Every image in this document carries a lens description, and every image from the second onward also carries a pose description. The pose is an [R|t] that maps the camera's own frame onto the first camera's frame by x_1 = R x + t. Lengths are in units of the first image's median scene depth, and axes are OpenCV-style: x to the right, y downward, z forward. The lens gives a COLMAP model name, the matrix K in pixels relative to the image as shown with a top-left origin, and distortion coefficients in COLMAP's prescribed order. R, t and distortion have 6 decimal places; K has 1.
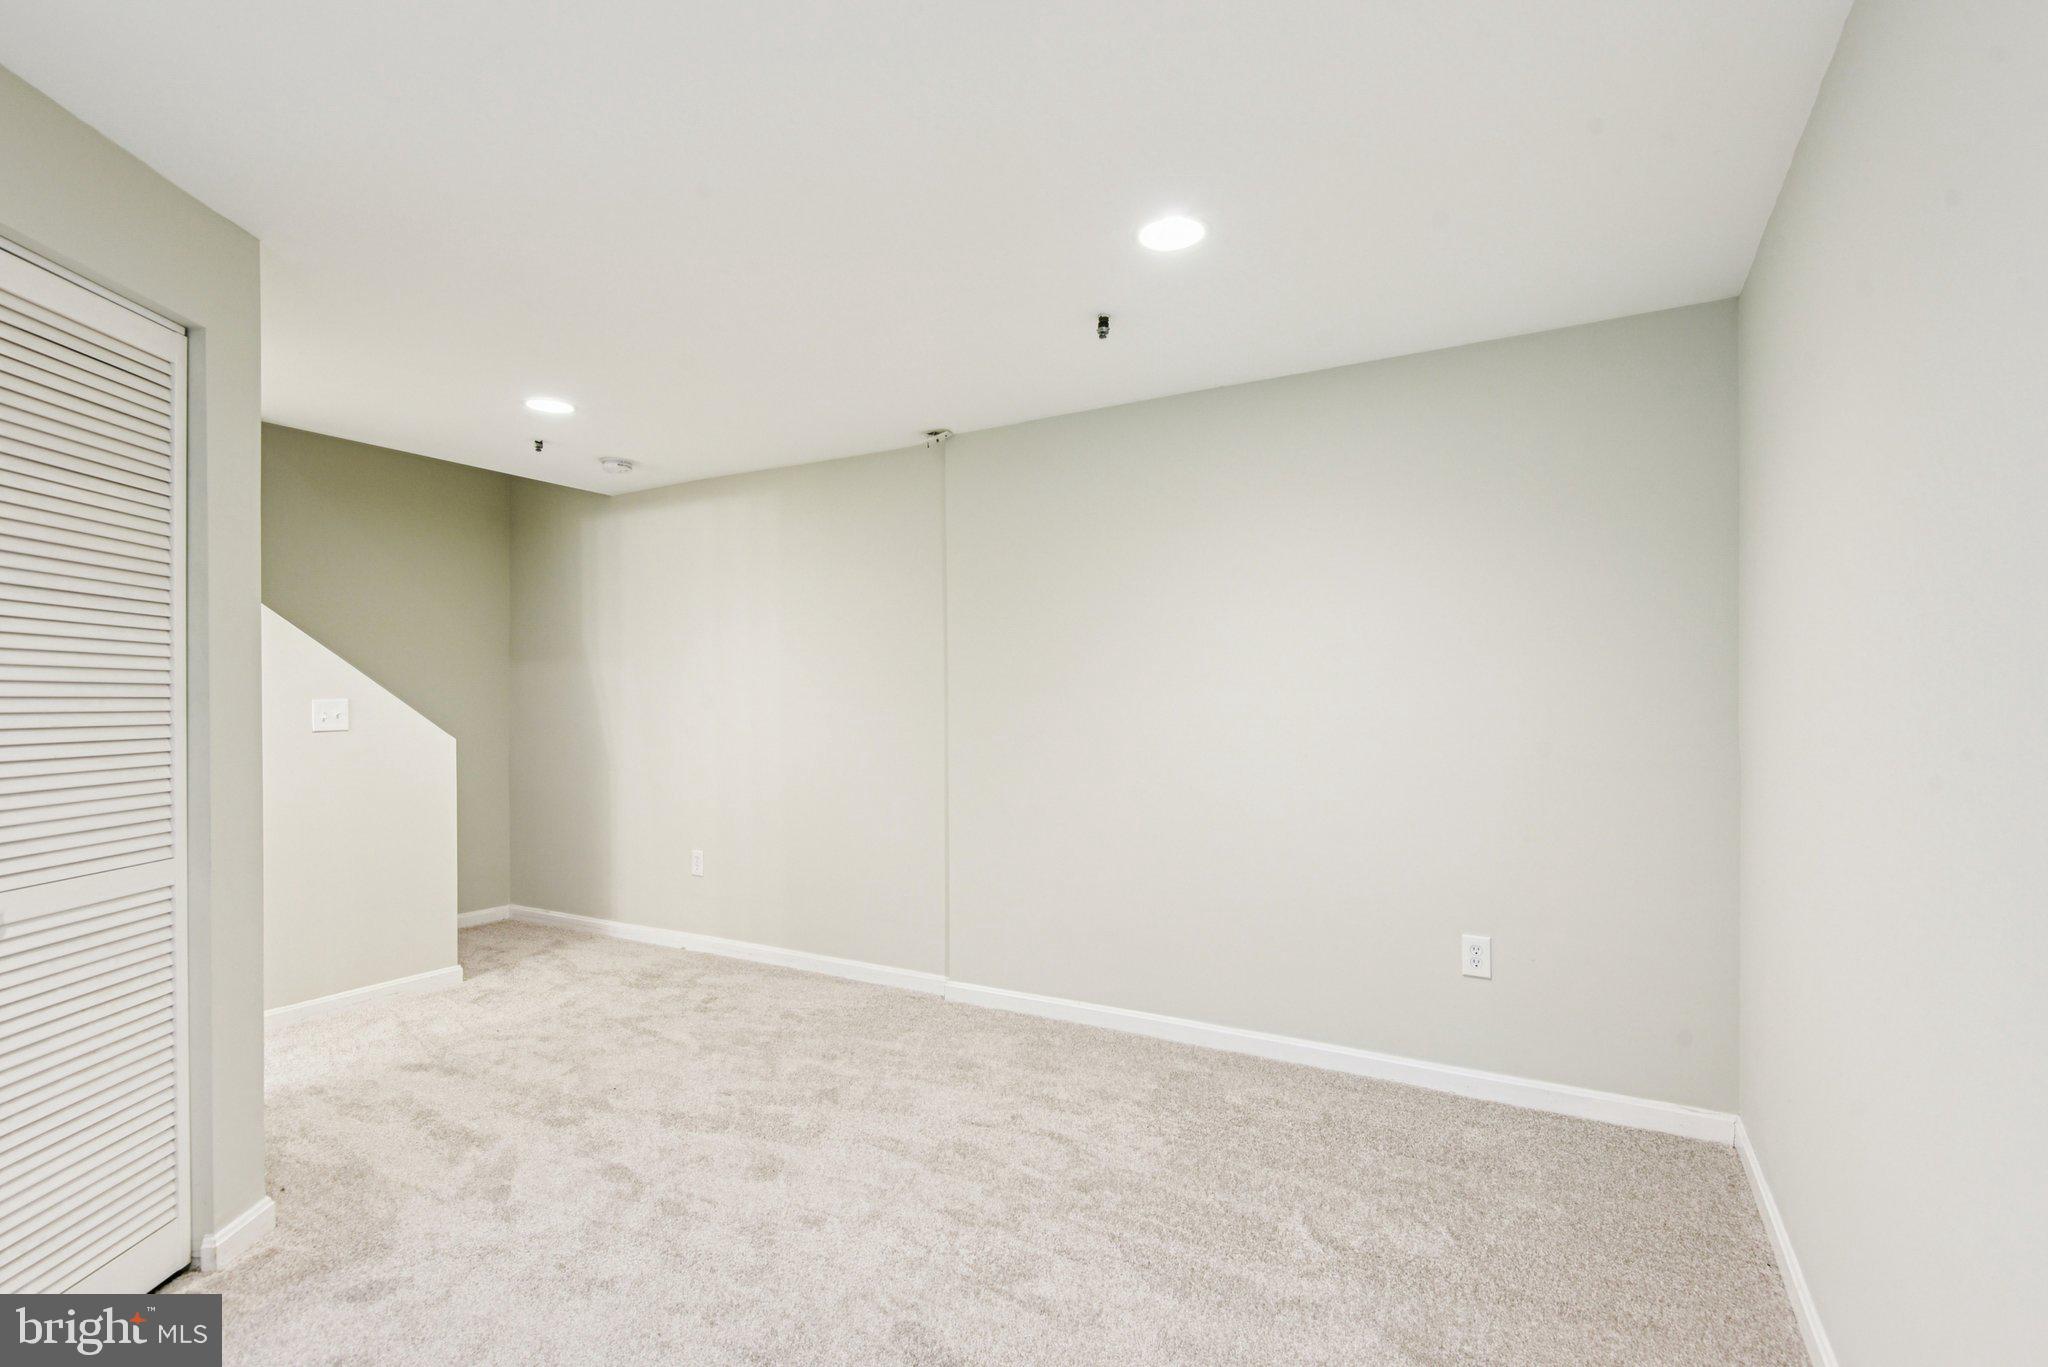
lens RADIAL K [[940.3, 0, 1034.5], [0, 940.3, 705.6], [0, 0, 1]] dist [0.016813, -0.010728]
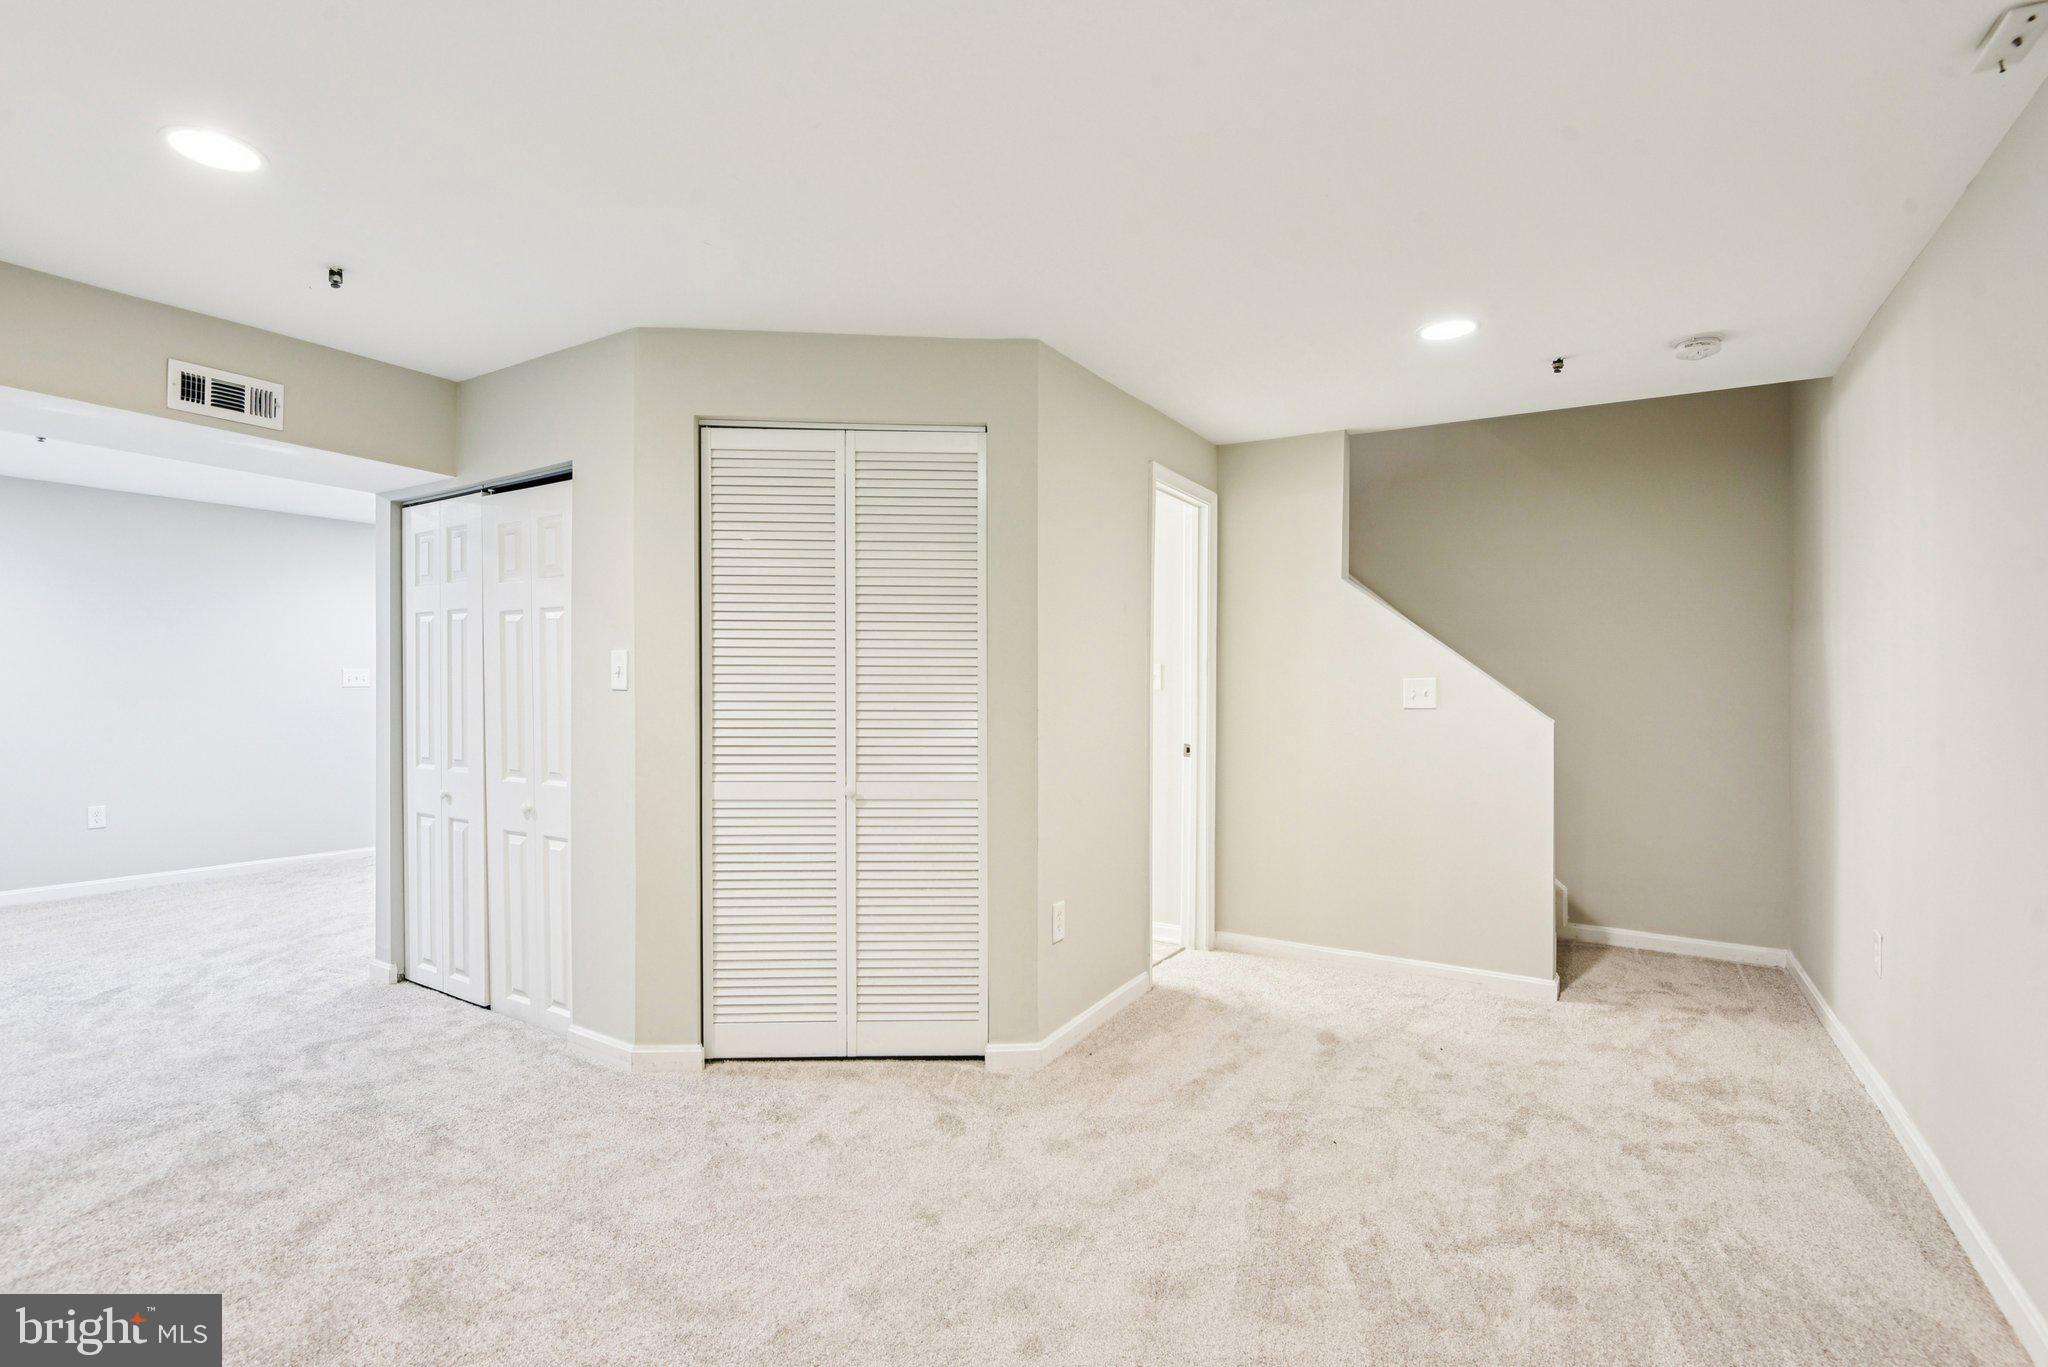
lens RADIAL K [[940.3, 0, 1008.5], [0, 940.3, 677.3], [0, 0, 1]] dist [0.016813, -0.010728]
pose [[-0.028258, -0.003804, -0.999593, 0.326130], [-0.007139, 0.999968, -0.003603, -0.000218], [0.999575, 0.007035, -0.028284, 0.595482]]
